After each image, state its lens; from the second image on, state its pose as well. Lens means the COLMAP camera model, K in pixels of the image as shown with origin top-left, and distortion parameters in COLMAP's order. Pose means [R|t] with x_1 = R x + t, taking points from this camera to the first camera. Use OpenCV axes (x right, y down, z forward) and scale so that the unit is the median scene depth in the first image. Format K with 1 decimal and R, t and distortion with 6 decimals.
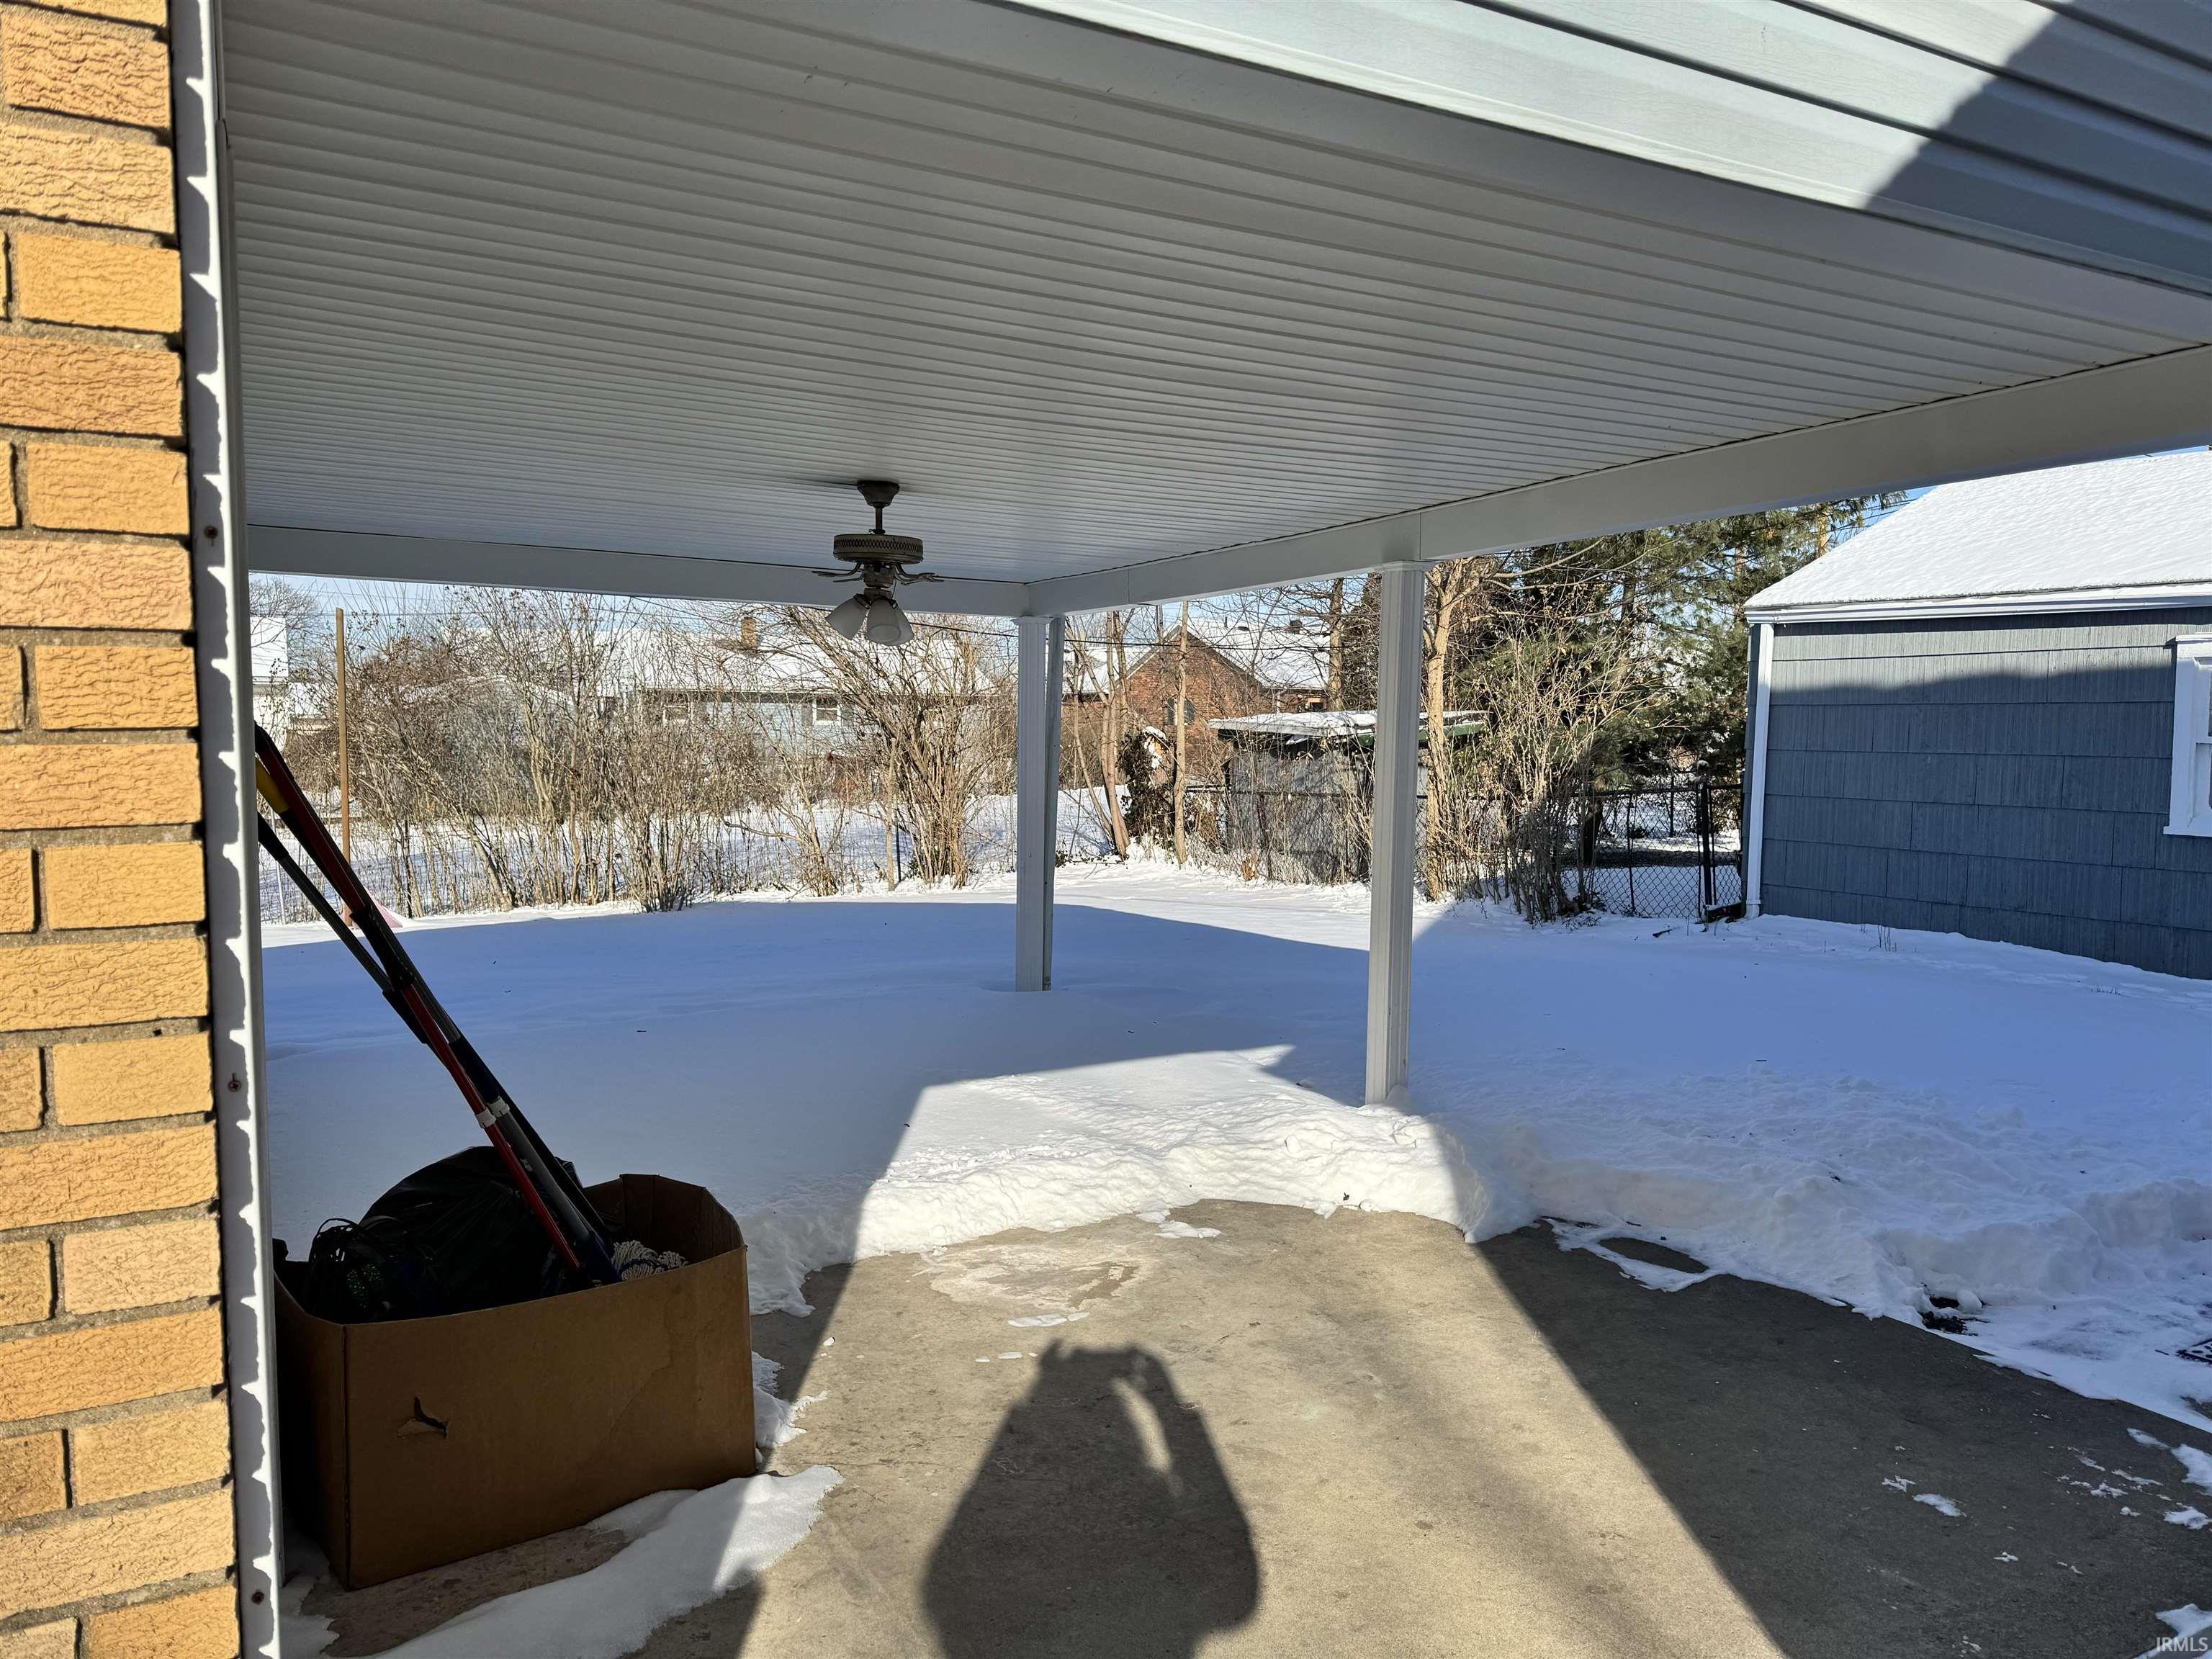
lens RADIAL K [[1546.3, 0, 1106.0], [0, 1546.3, 829.5], [0, 0, 1]] dist [0.004451, 0.000123]
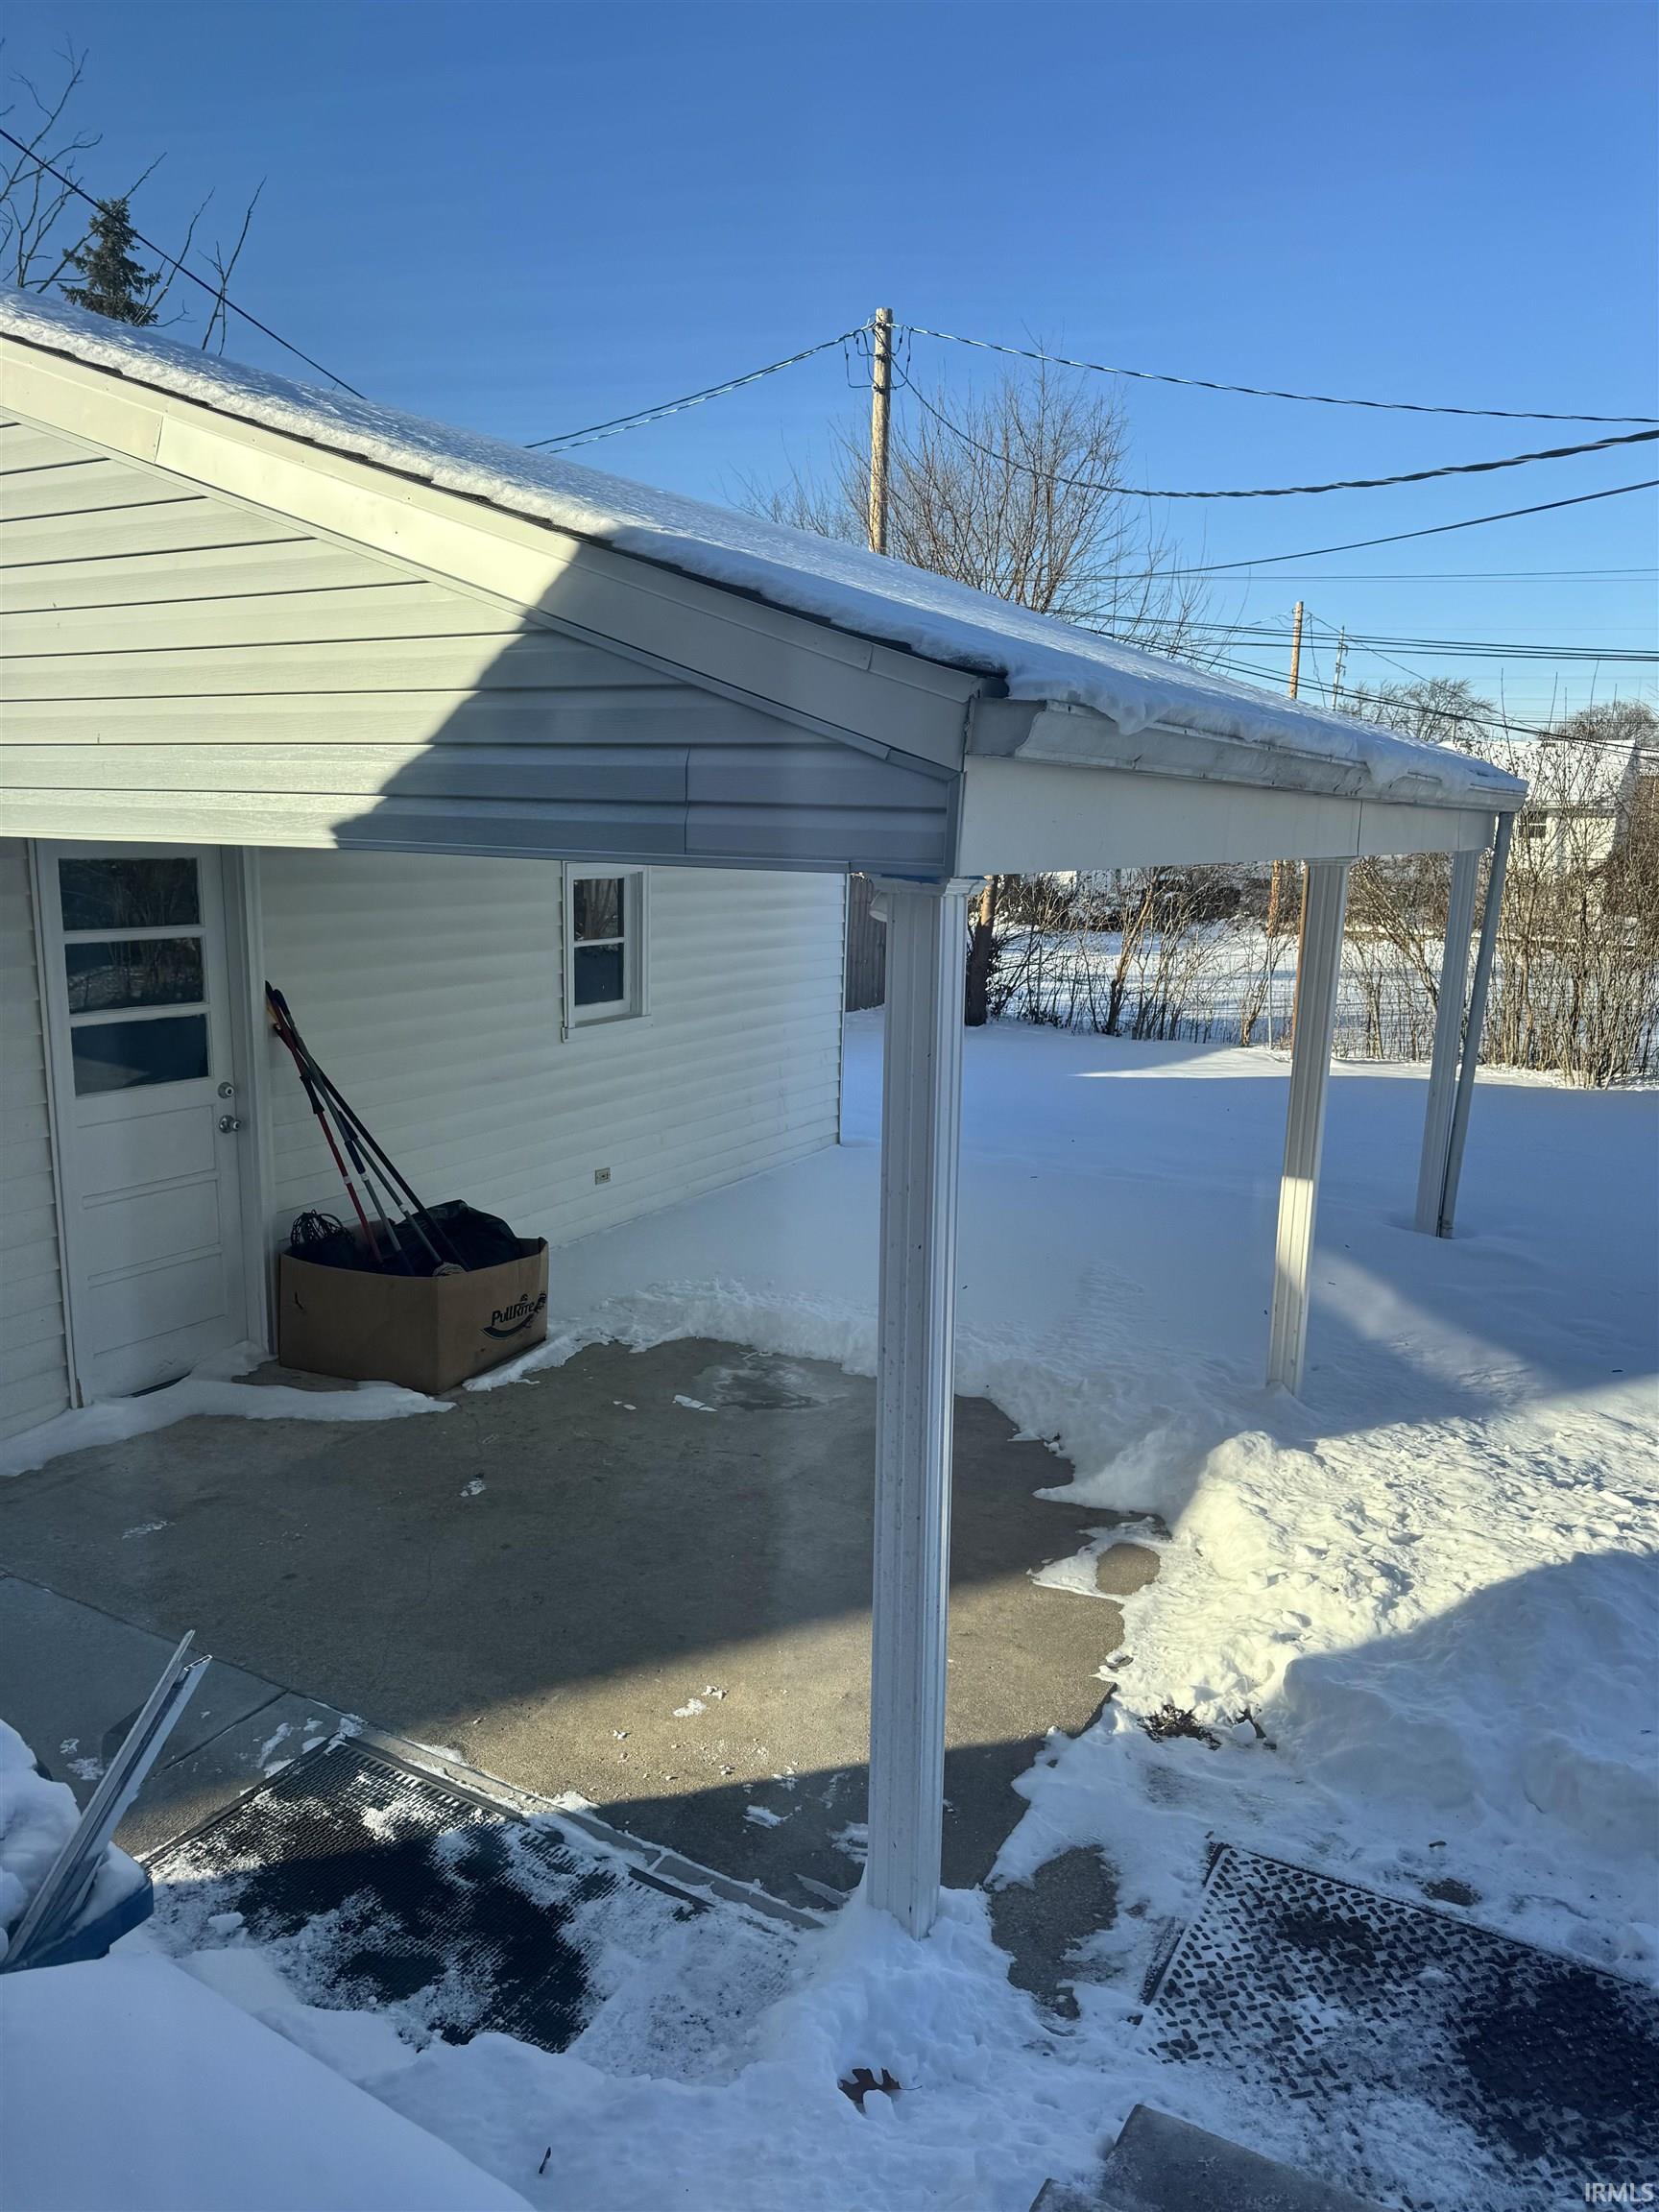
lens RADIAL K [[1580.2, 0, 797.1], [0, 1580.2, 1110.7], [0, 0, 1]] dist [0.040493, -0.045333]
pose [[0.510596, 0.160152, -0.844774, 1.143098], [-0.079577, 0.987085, 0.139033, -0.150762], [0.856130, -0.003765, 0.516746, 0.319105]]
